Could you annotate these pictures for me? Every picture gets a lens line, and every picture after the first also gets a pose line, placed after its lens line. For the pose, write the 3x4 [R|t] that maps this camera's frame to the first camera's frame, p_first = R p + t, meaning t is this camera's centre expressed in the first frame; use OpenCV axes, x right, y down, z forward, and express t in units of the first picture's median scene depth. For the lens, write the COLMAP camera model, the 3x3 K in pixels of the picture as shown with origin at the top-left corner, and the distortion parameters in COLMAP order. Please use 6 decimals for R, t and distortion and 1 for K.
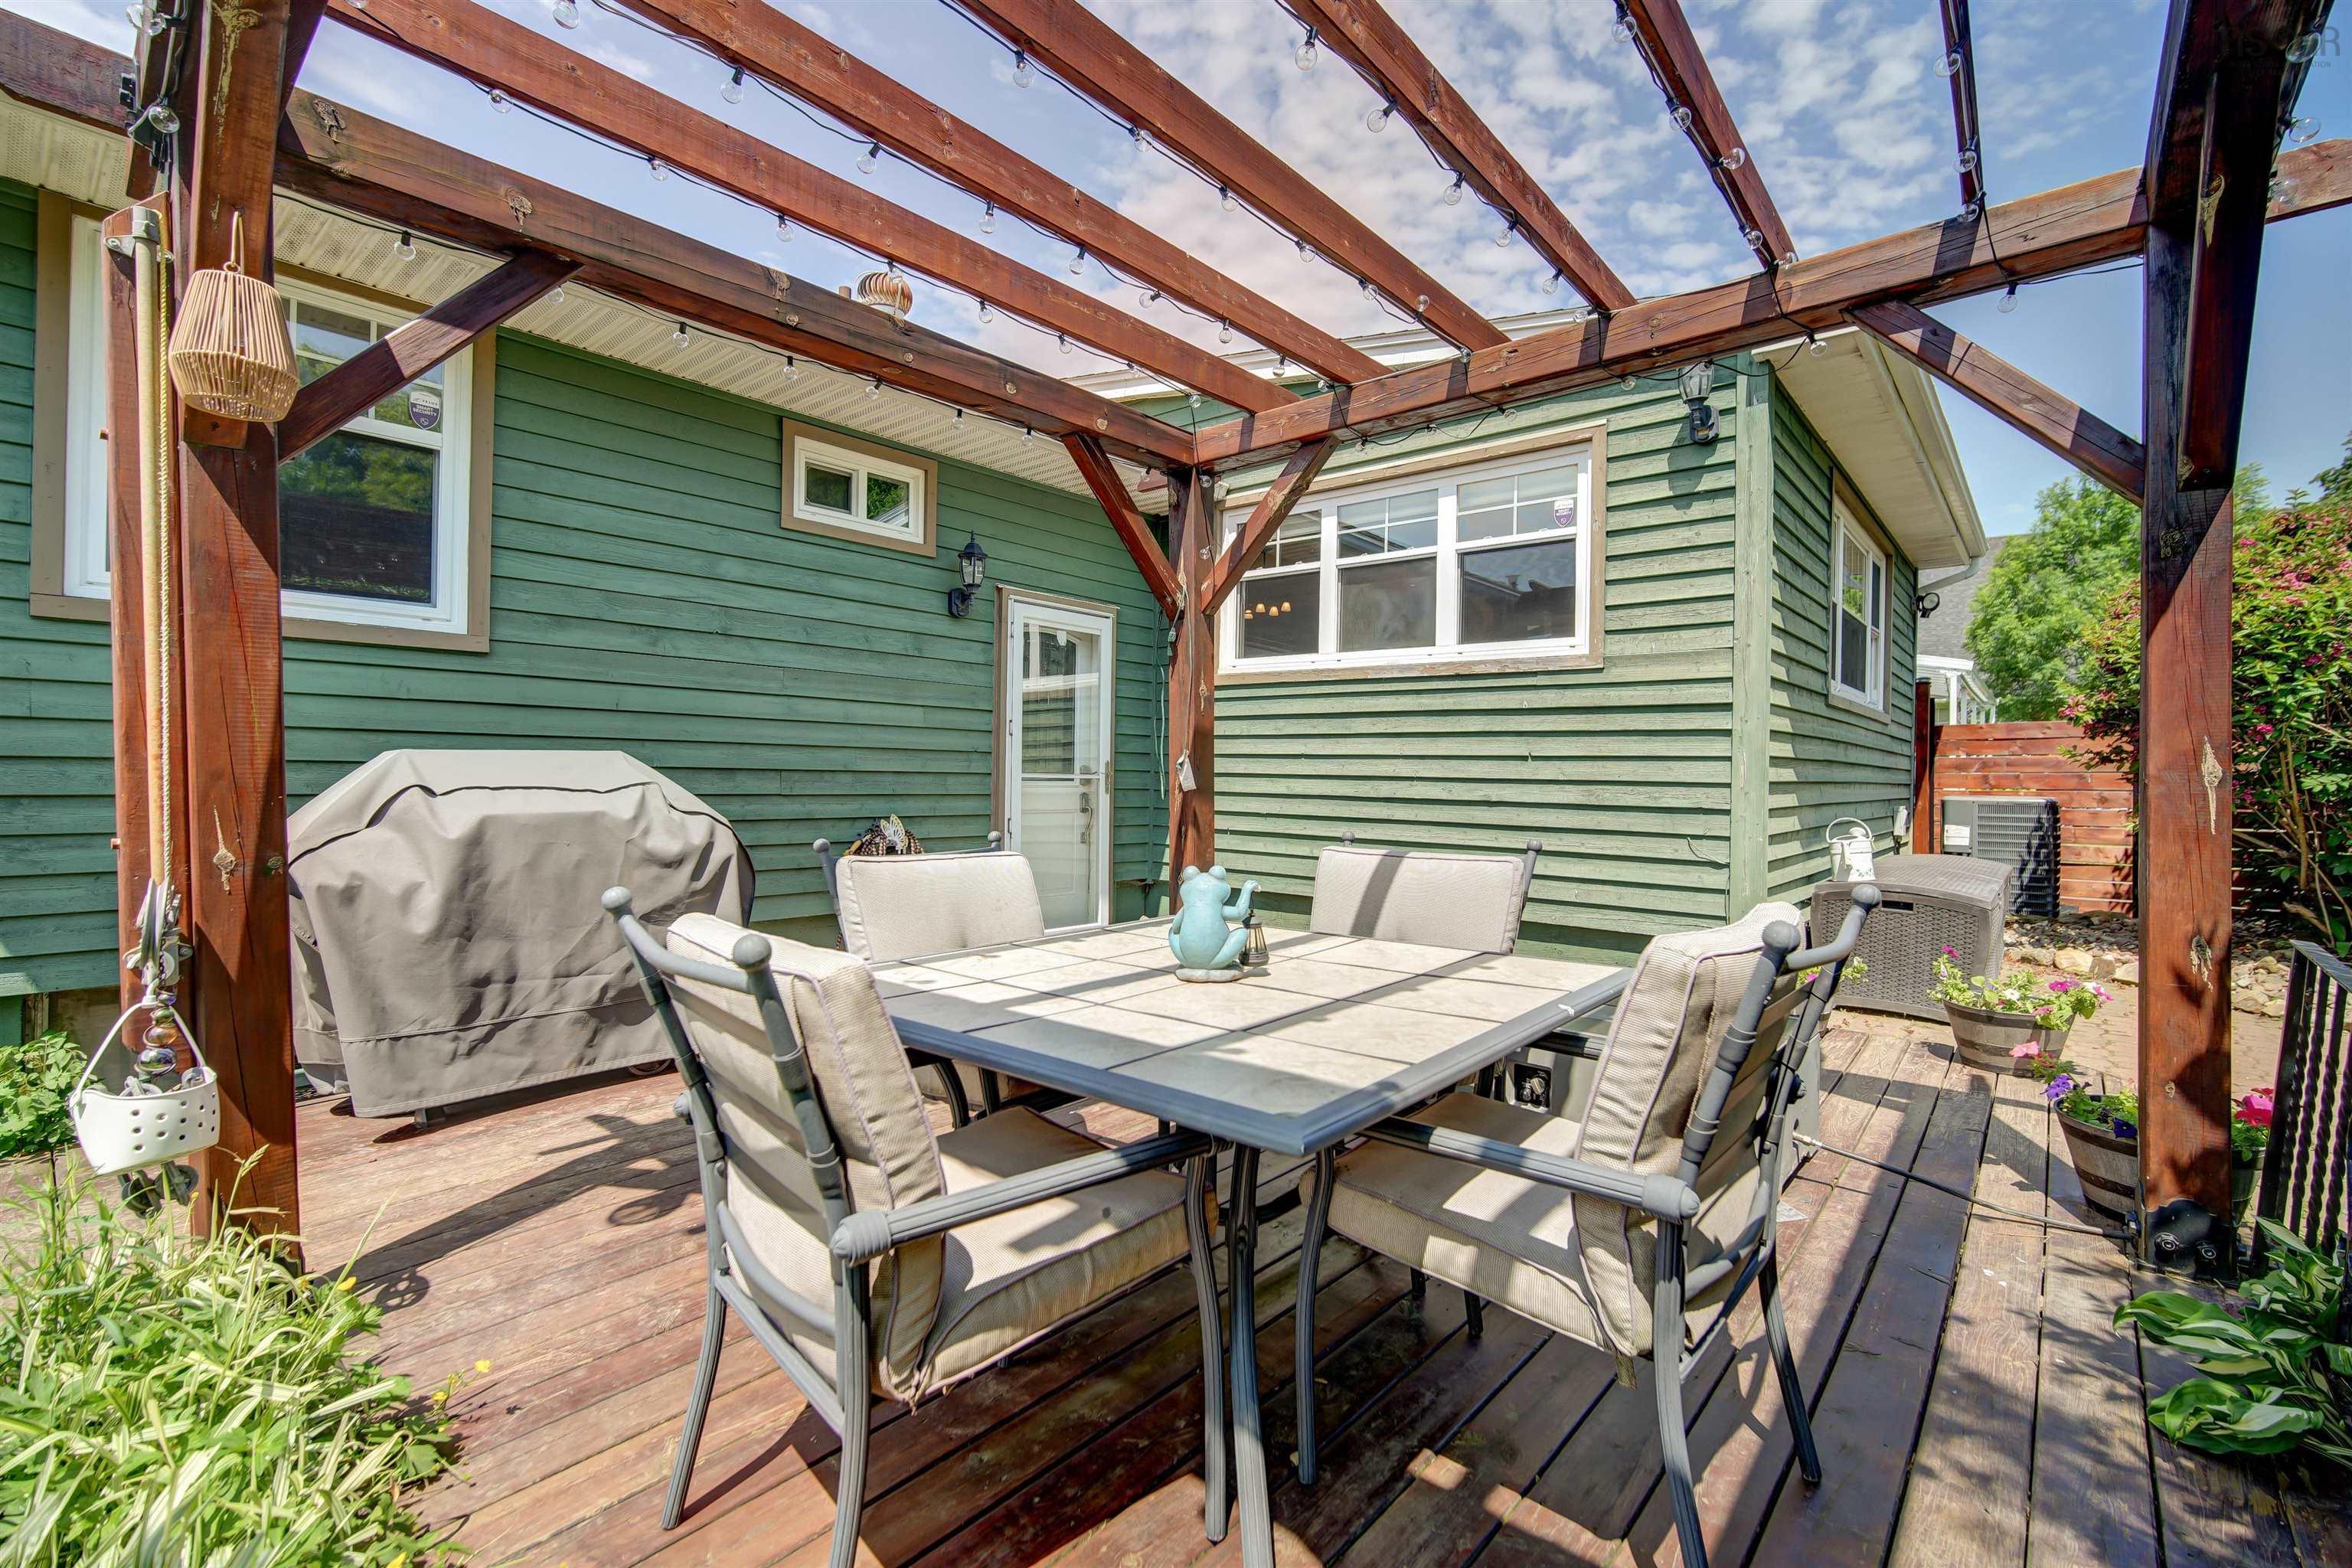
lens RADIAL K [[1018.6, 0, 1182.9], [0, 1018.6, 788.0], [0, 0, 1]] dist [-0.000782, 0.000851]
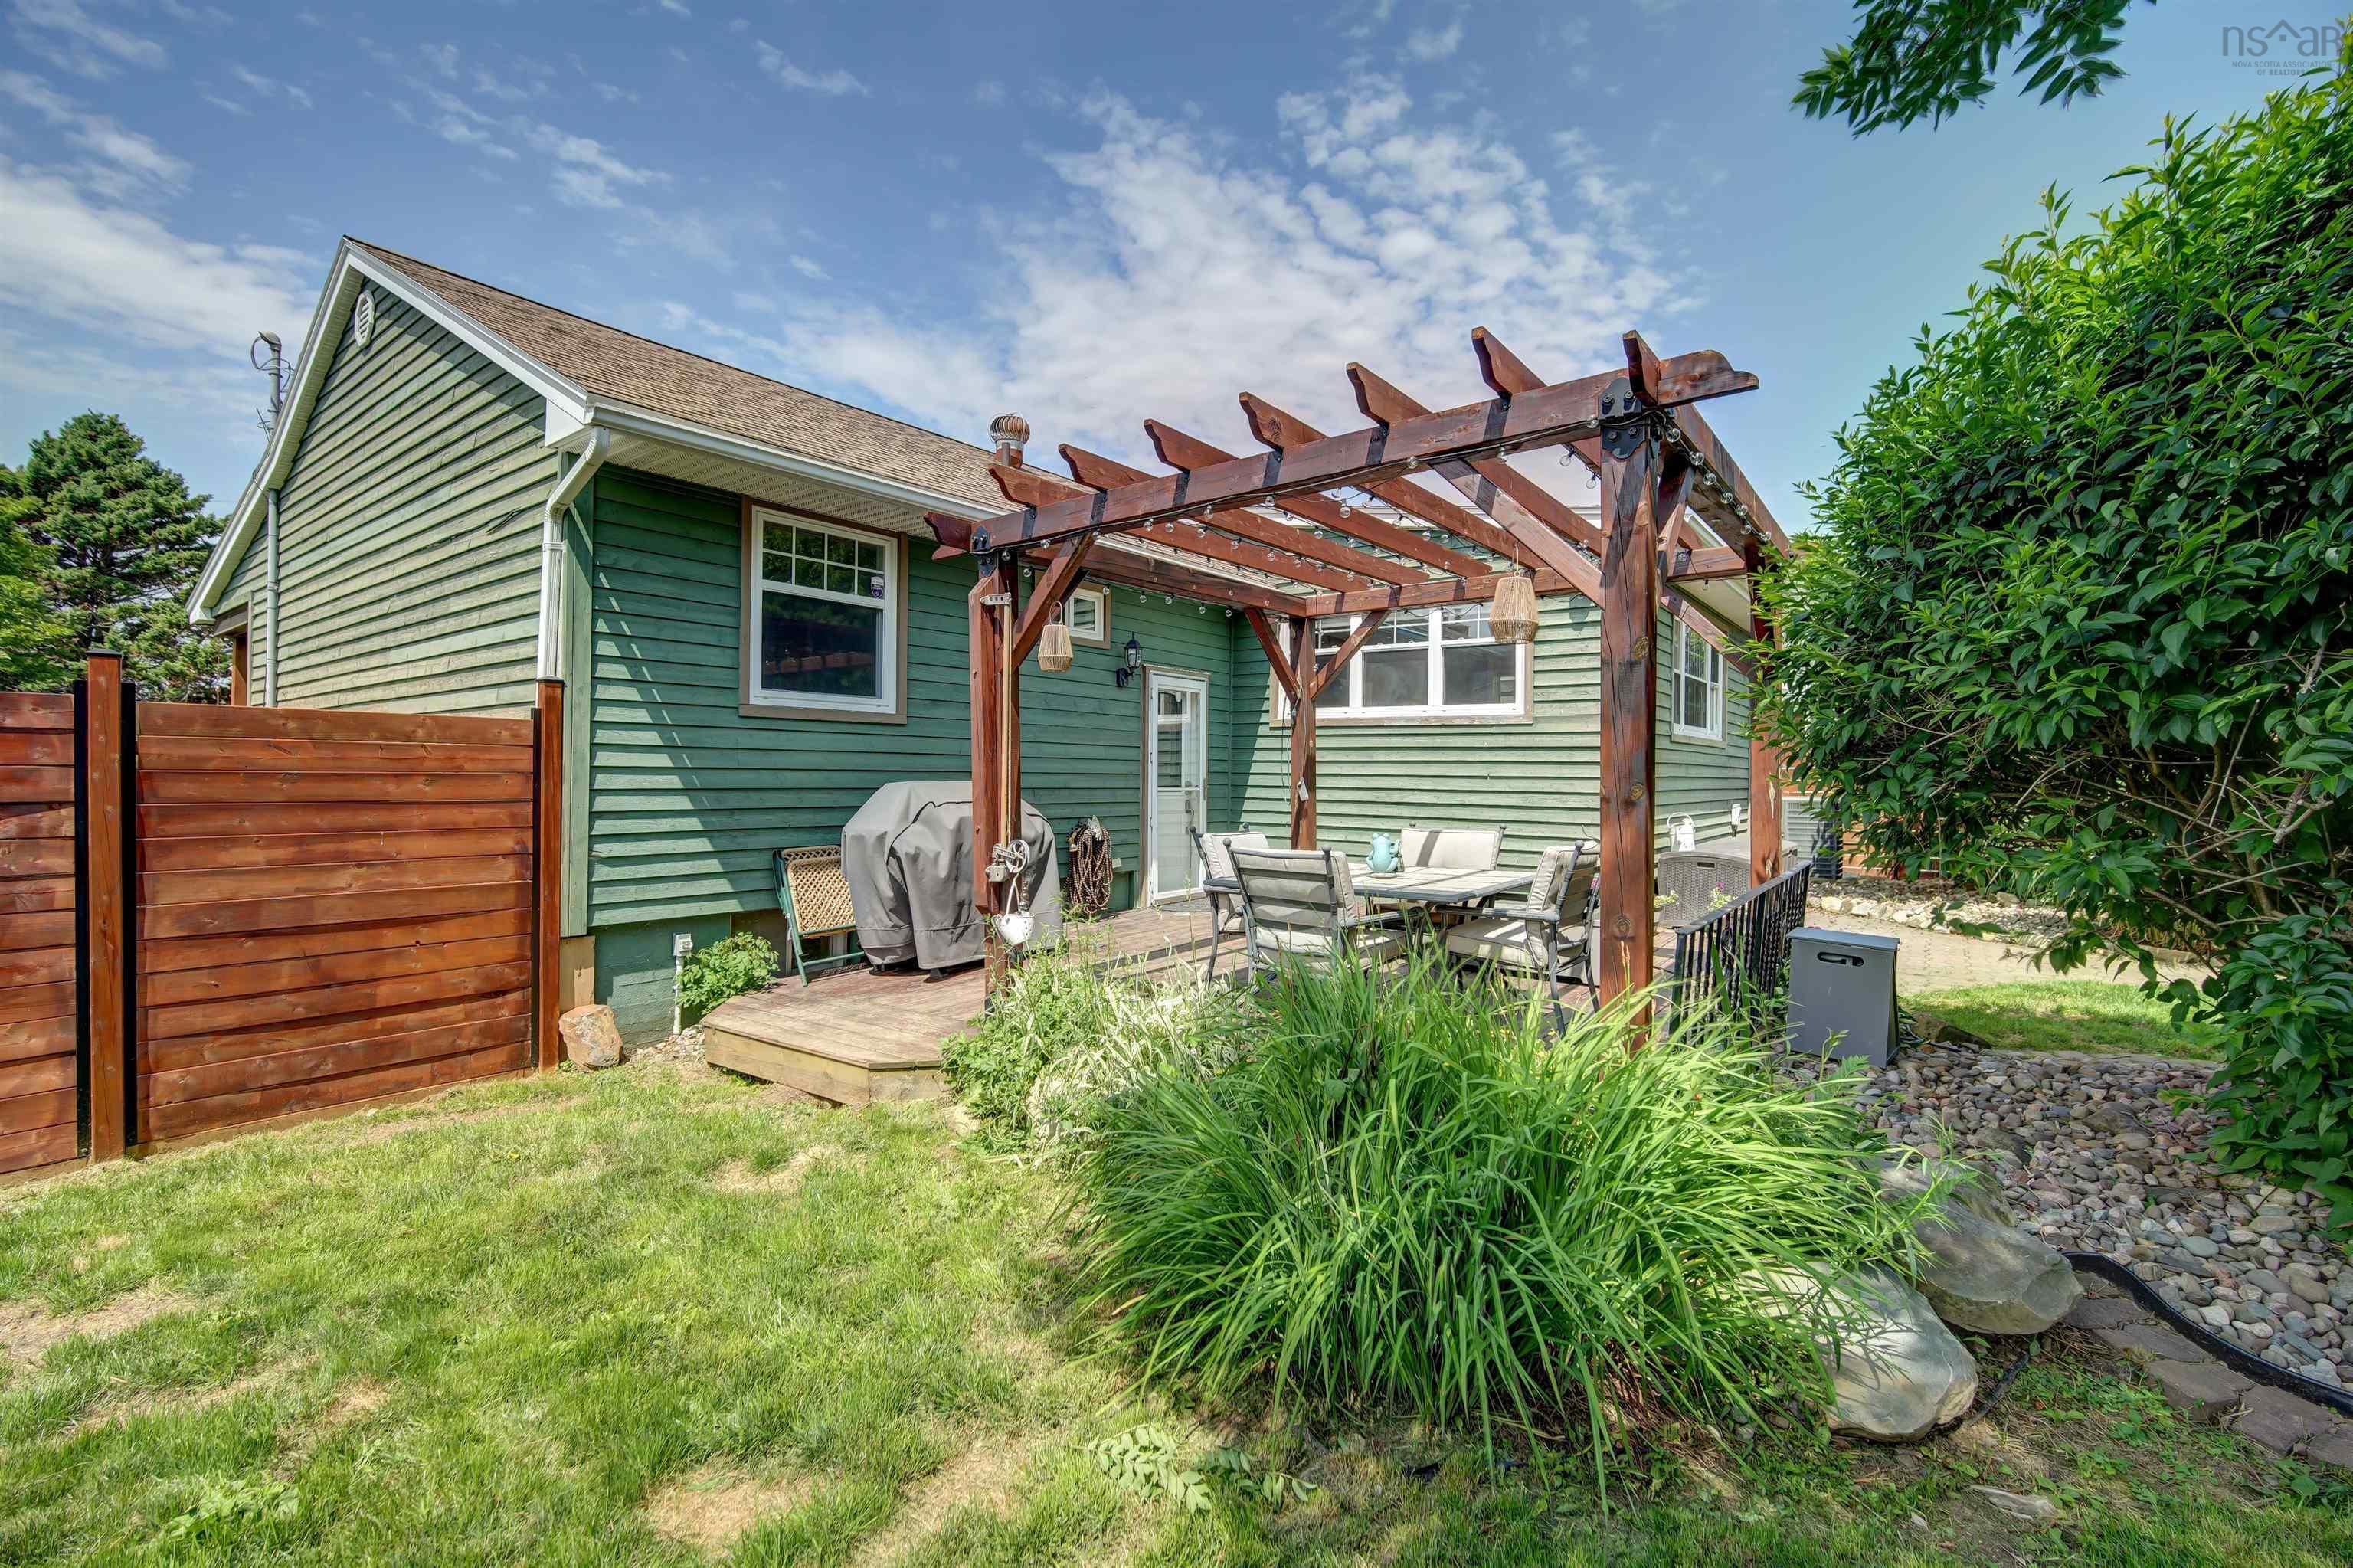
lens RADIAL K [[1019.0, 0, 1181.9], [0, 1019.0, 793.5], [0, 0, 1]] dist [-0.000782, 0.000851]
pose [[0.998175, -0.006613, 0.060030, -0.232439], [0.006224, 0.999958, 0.006668, -0.016605], [-0.060072, -0.006282, 0.998174, -0.560827]]
